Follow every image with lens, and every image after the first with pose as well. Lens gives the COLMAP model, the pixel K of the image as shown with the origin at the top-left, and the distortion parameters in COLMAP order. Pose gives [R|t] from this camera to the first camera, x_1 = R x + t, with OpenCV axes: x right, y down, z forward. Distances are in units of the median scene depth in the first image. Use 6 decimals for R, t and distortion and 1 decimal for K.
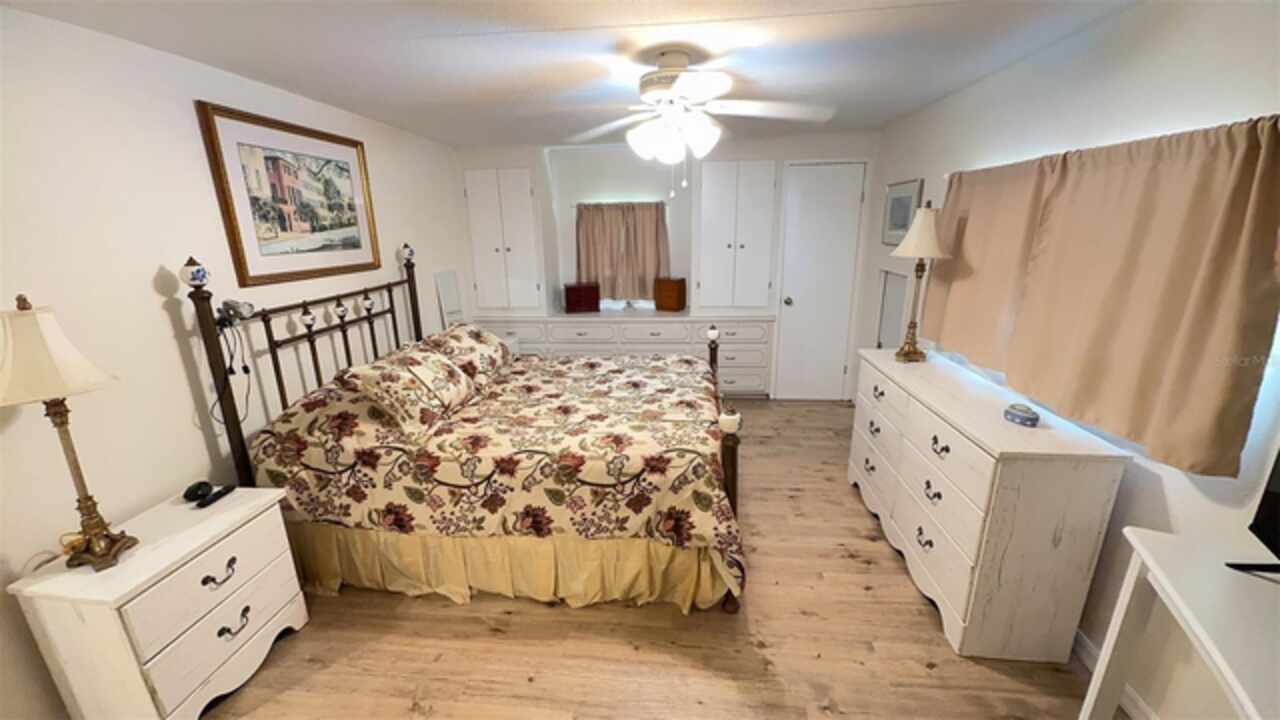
lens RADIAL K [[490.0, 0, 641.2], [0, 490.0, 361.8], [0, 0, 1]] dist [0.000314, 0.000055]
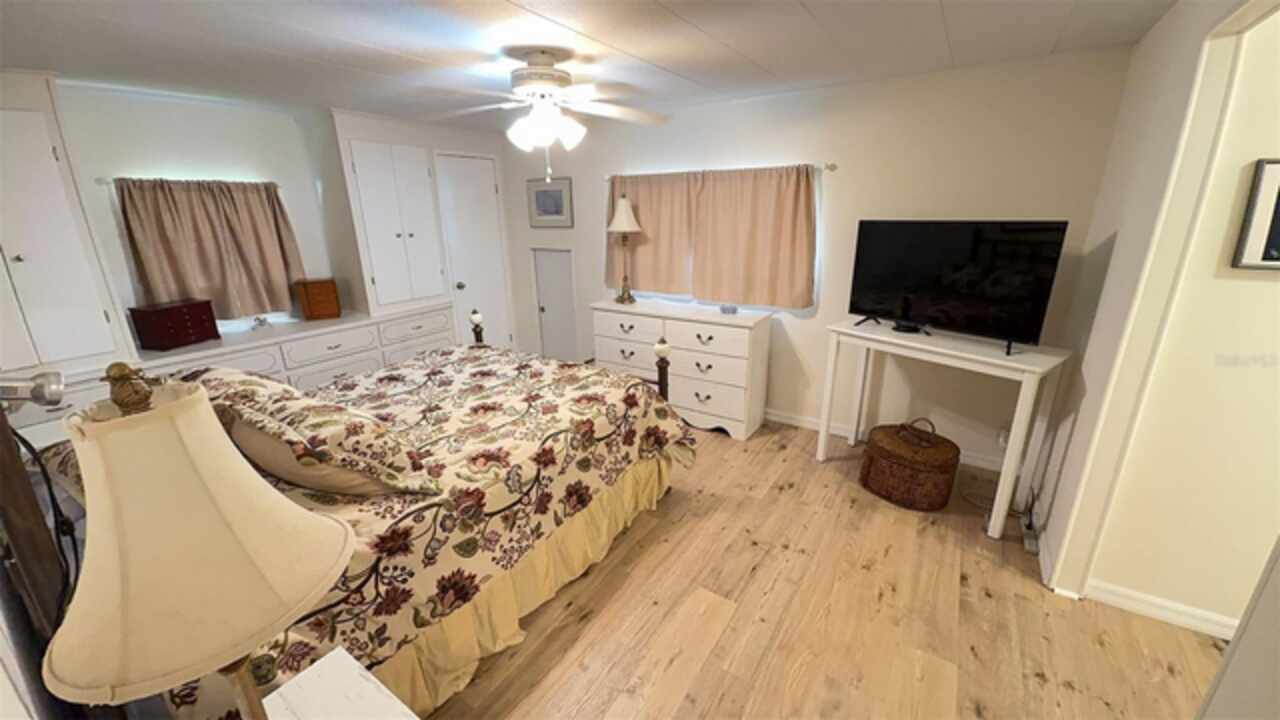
lens RADIAL K [[490.0, 0, 641.2], [0, 490.0, 361.8], [0, 0, 1]] dist [0.000314, 0.000055]
pose [[0.453850, -0.255603, 0.853632, -0.928413], [0.248337, 0.956303, 0.154313, -0.065486], [-0.855774, 0.141954, 0.497494, 0.329033]]
